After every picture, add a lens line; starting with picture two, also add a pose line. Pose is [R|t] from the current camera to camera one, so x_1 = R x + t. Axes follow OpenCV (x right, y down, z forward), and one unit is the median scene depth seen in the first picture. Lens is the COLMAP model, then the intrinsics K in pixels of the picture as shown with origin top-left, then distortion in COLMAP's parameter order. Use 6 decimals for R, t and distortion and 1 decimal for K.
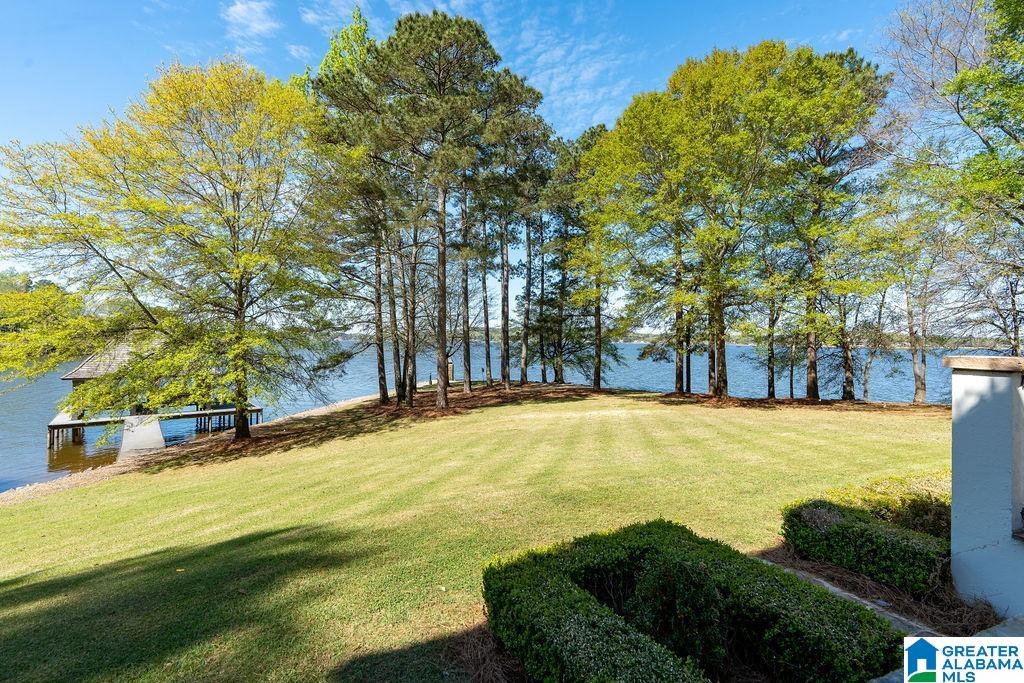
lens RADIAL K [[463.3, 0, 512.0], [0, 463.3, 341.6], [0, 0, 1]] dist [-0.016543, -0.000257]
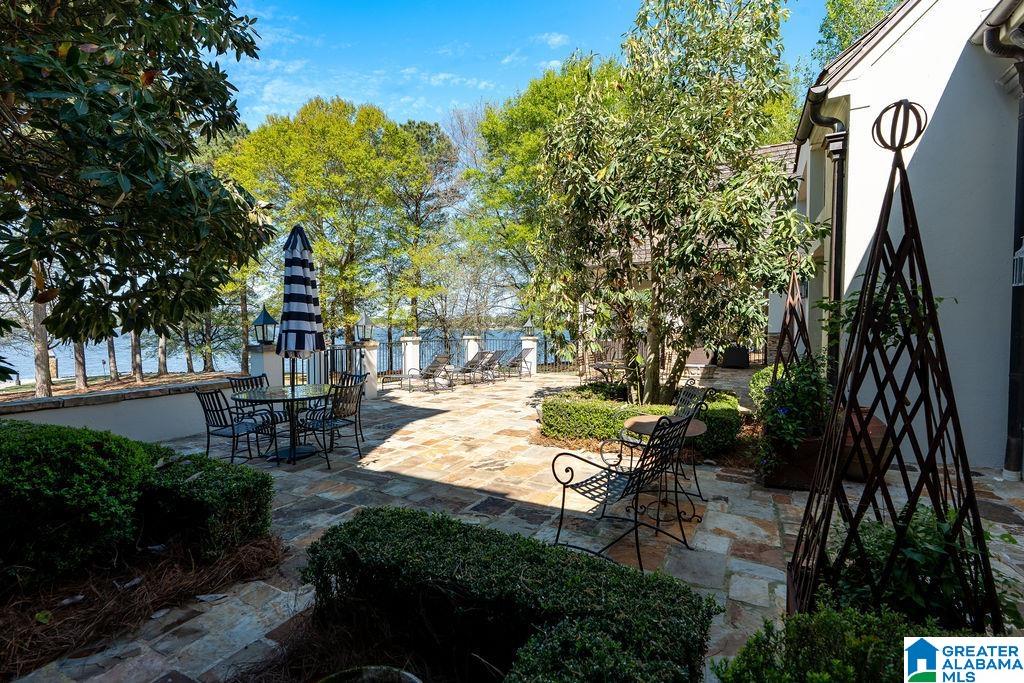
lens RADIAL K [[463.3, 0, 523.7], [0, 463.3, 328.8], [0, 0, 1]] dist [-0.016543, -0.000257]
pose [[0.786094, -0.014119, 0.617946, 0.027919], [0.012537, 0.999898, 0.006897, 0.000858], [-0.617980, 0.002325, 0.786190, -0.176353]]
